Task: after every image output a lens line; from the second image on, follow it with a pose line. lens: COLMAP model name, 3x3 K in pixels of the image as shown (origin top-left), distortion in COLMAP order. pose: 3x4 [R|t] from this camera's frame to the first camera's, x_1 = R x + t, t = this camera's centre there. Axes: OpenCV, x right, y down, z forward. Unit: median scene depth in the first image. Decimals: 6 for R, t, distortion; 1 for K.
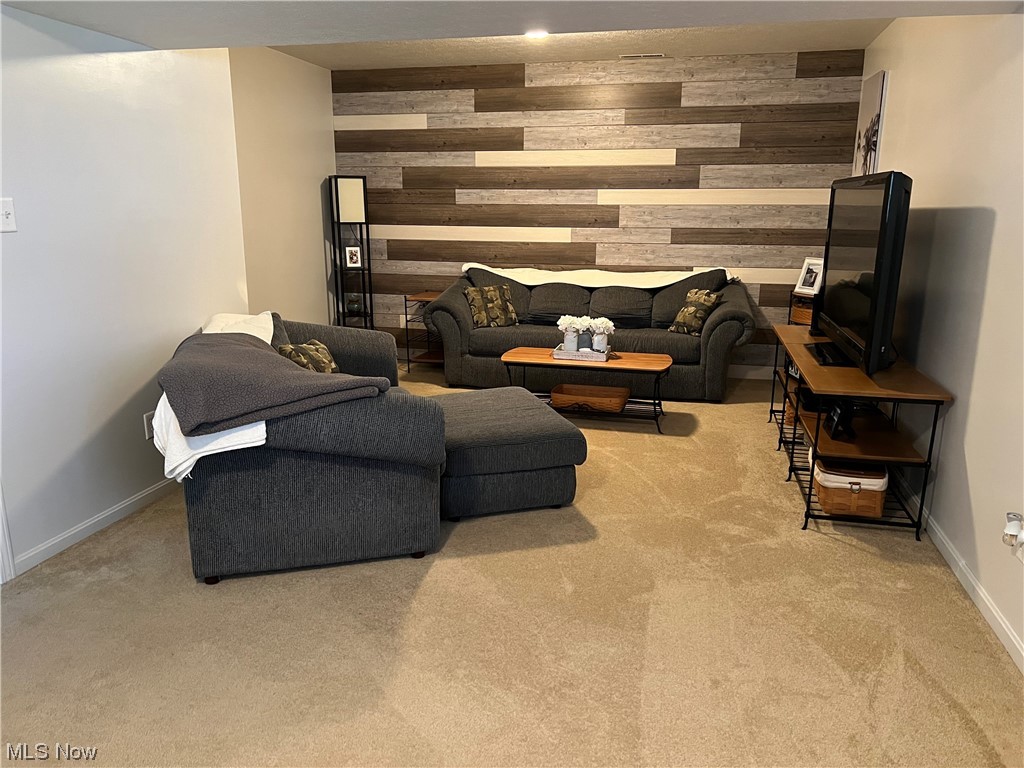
lens RADIAL K [[761.8, 0, 511.5], [0, 761.8, 379.8], [0, 0, 1]] dist [0.051623, -0.054162]
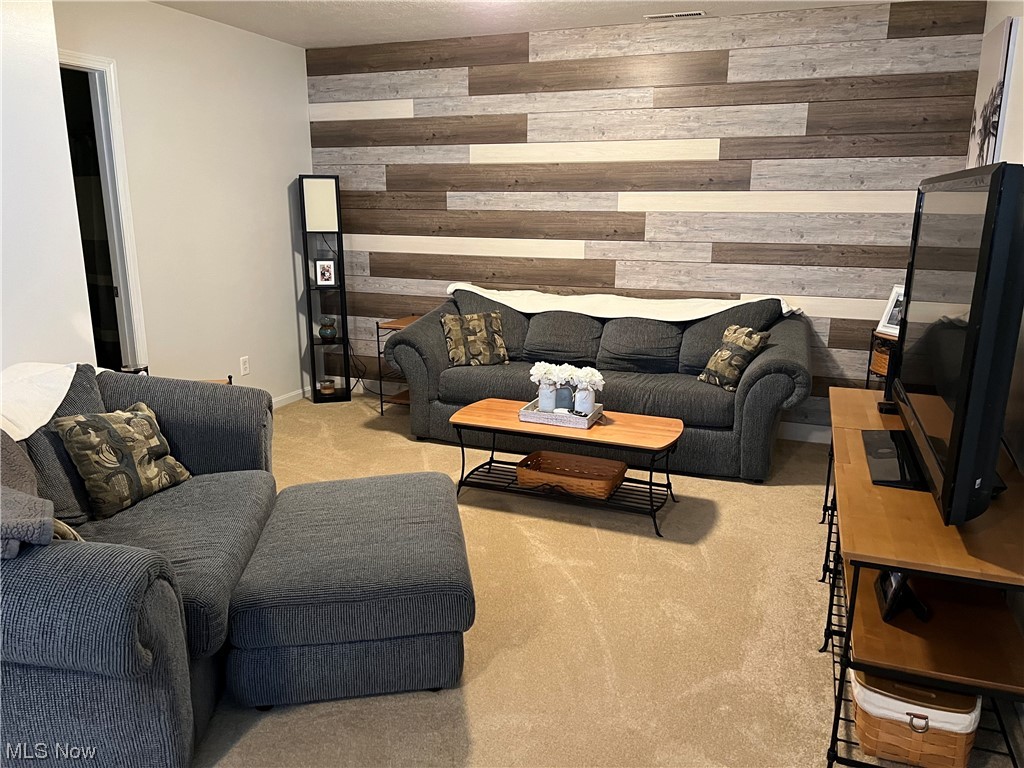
lens RADIAL K [[761.8, 0, 511.5], [0, 761.8, 383.8], [0, 0, 1]] dist [0.051623, -0.054162]
pose [[0.990435, 0.033212, -0.133927, 0.122013], [-0.032524, 0.999444, 0.007323, -0.058168], [0.134096, -0.002897, 0.990964, 0.222049]]
